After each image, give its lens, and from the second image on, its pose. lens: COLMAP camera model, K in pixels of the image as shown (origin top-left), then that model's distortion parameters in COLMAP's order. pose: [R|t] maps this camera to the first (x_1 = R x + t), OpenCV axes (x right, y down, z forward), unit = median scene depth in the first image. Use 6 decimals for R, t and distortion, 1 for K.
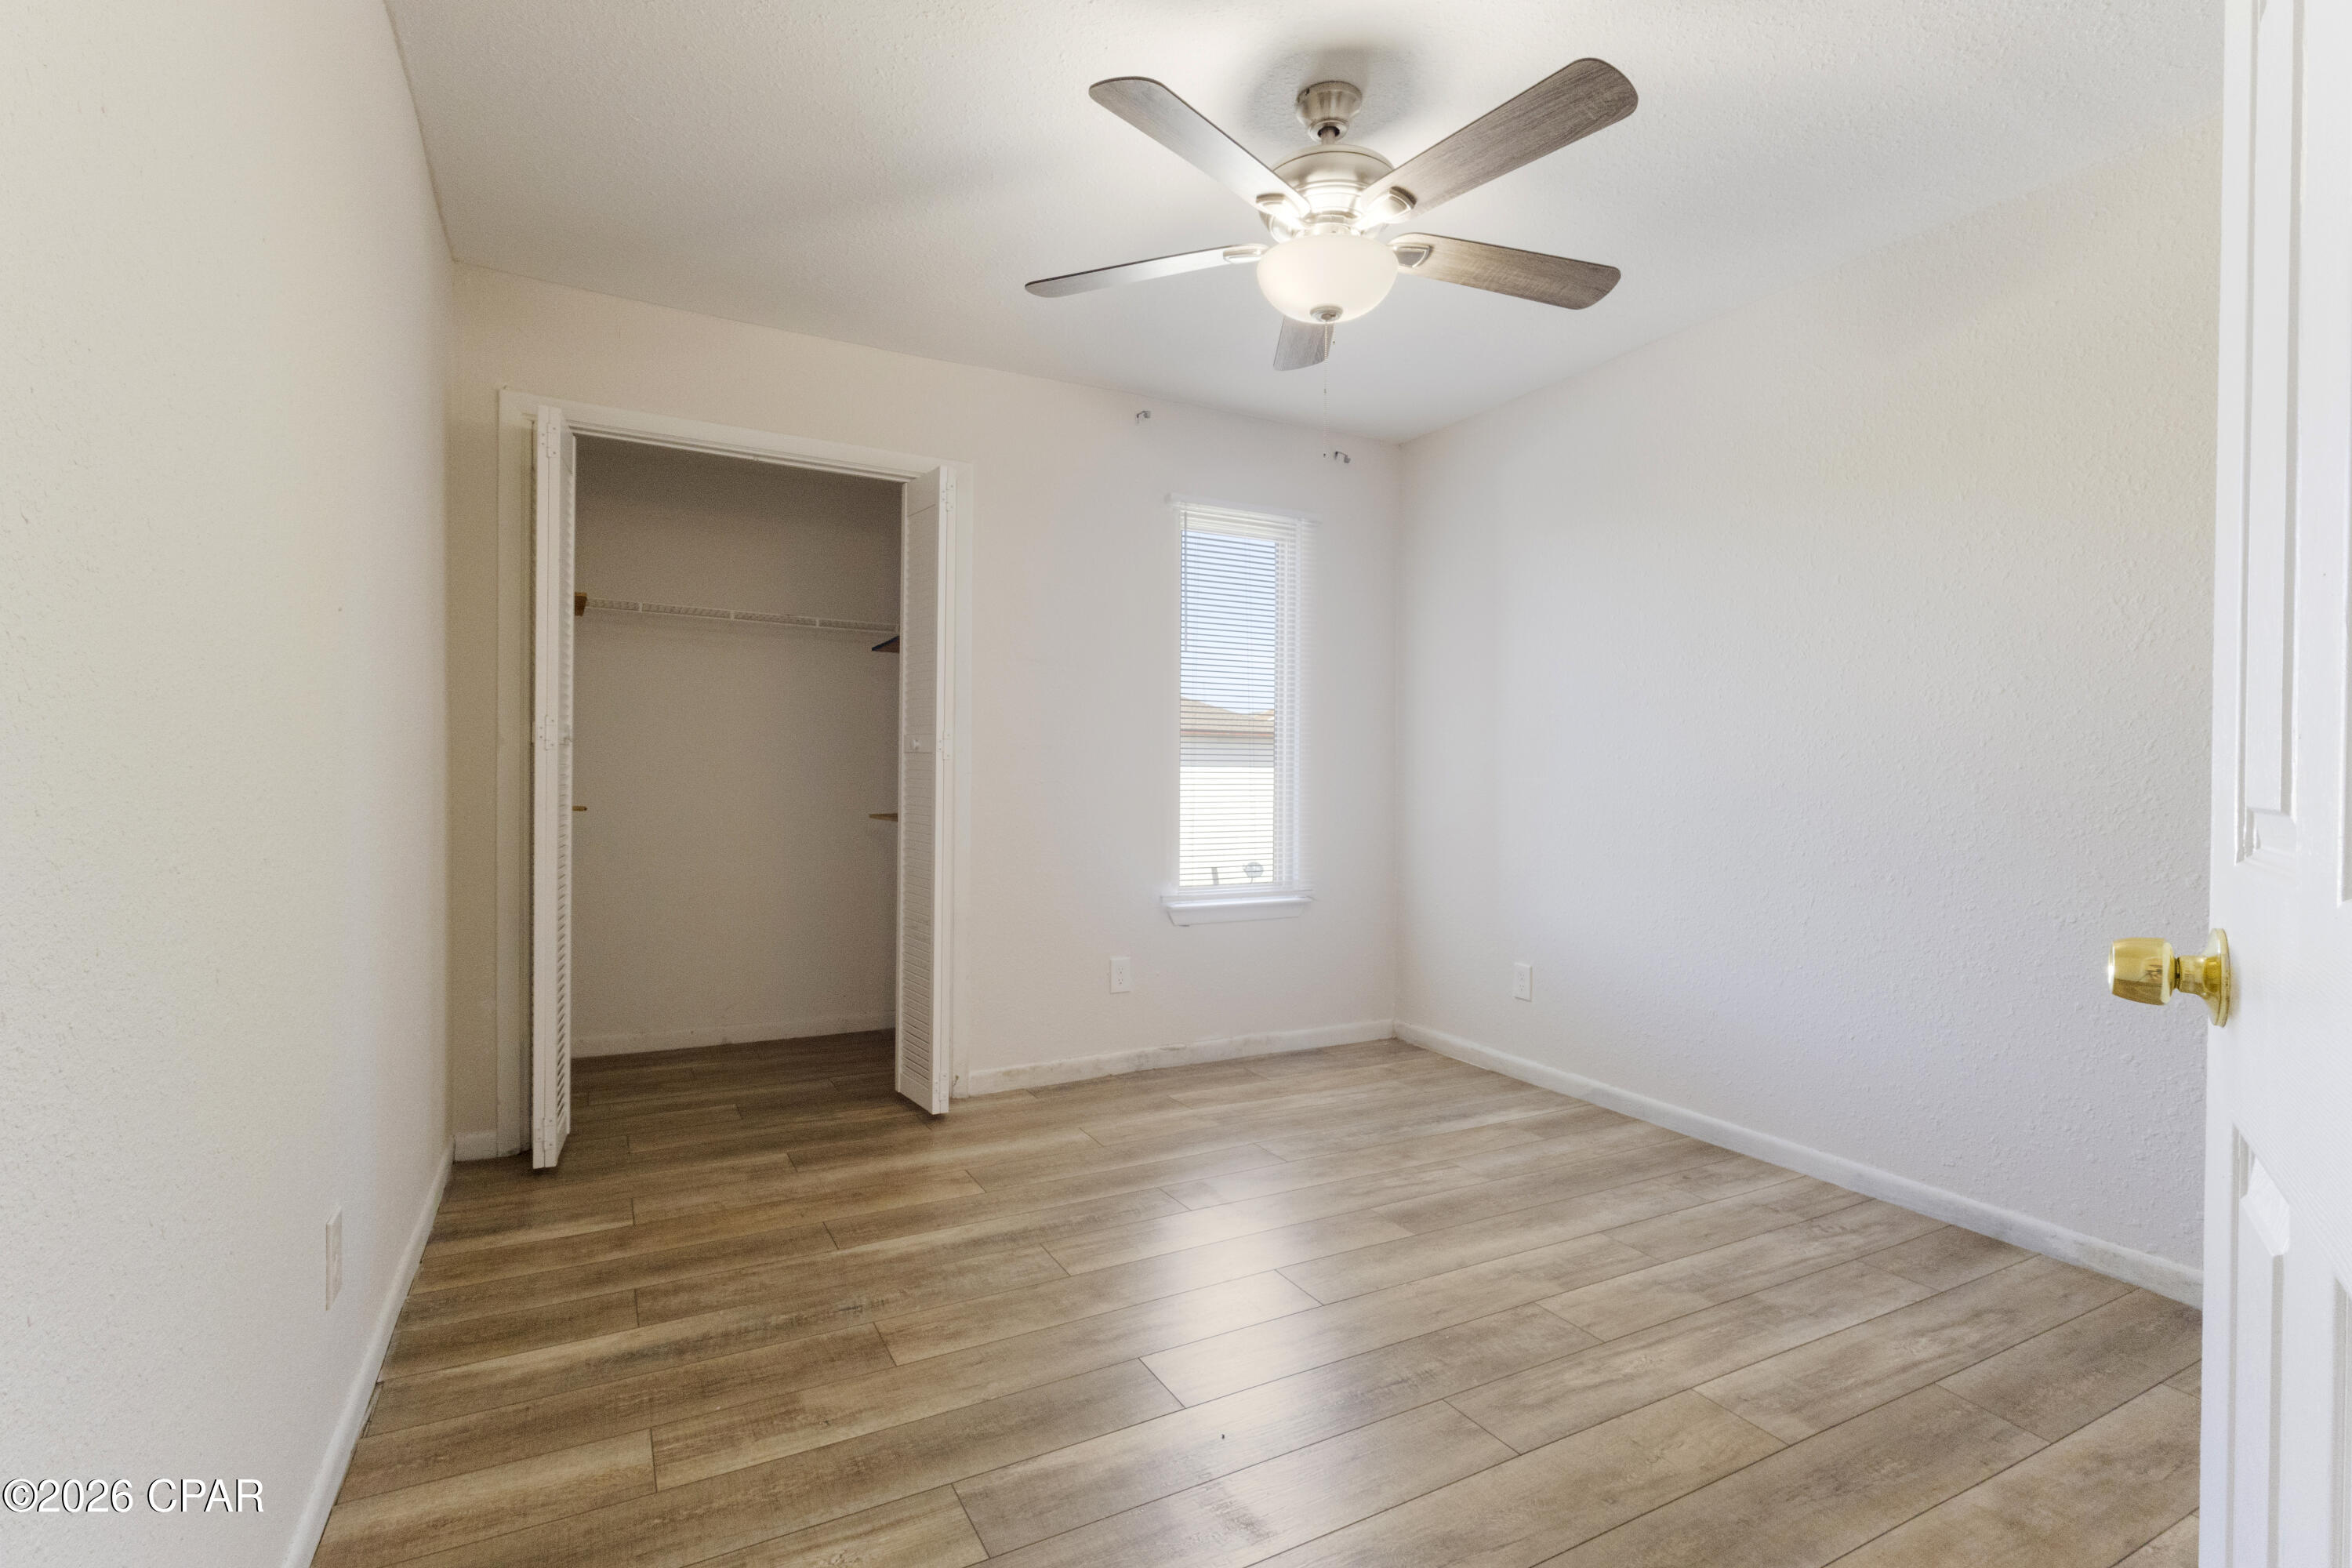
lens RADIAL K [[1093.2, 0, 1182.6], [0, 1093.2, 793.6], [0, 0, 1]] dist [0.002422, 0.000672]
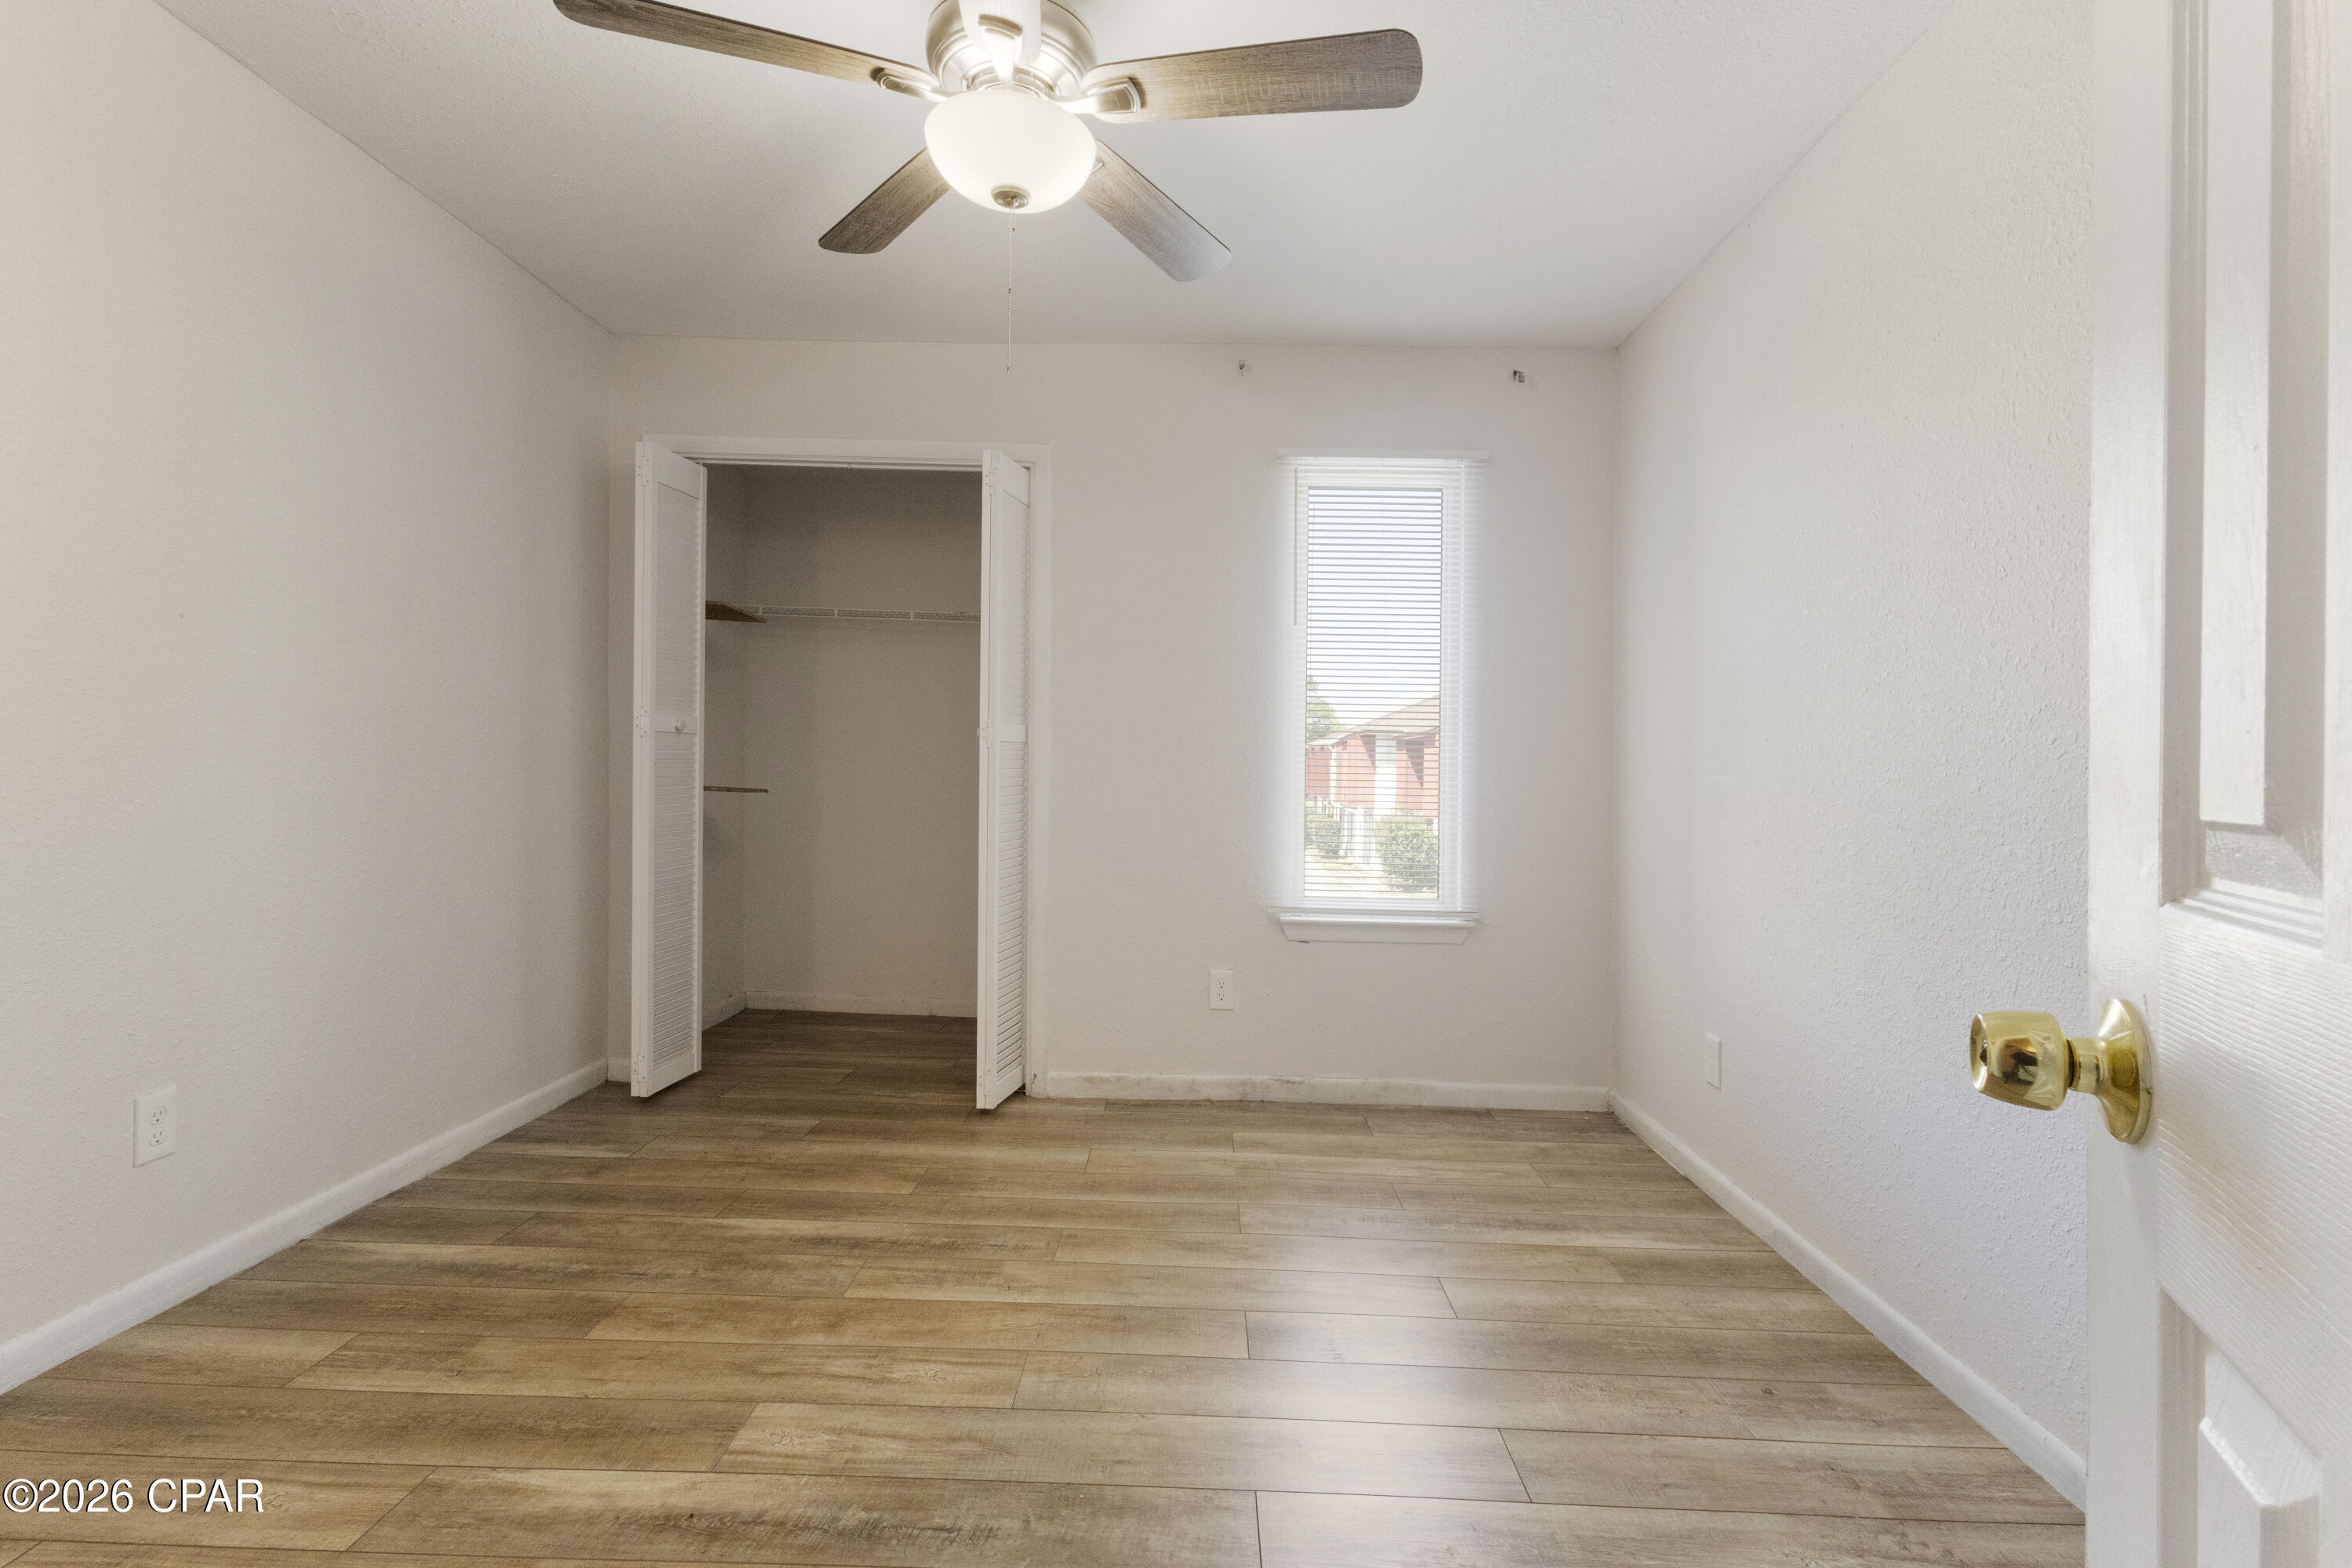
lens RADIAL K [[1104.7, 0, 1166.0], [0, 1104.7, 778.5], [0, 0, 1]] dist [-0.001815, 0.004907]
pose [[0.868048, 0.015276, -0.496245, 0.409026], [-0.022850, 0.999697, -0.009196, 0.001983], [0.495954, 0.019322, 0.868134, 0.216068]]
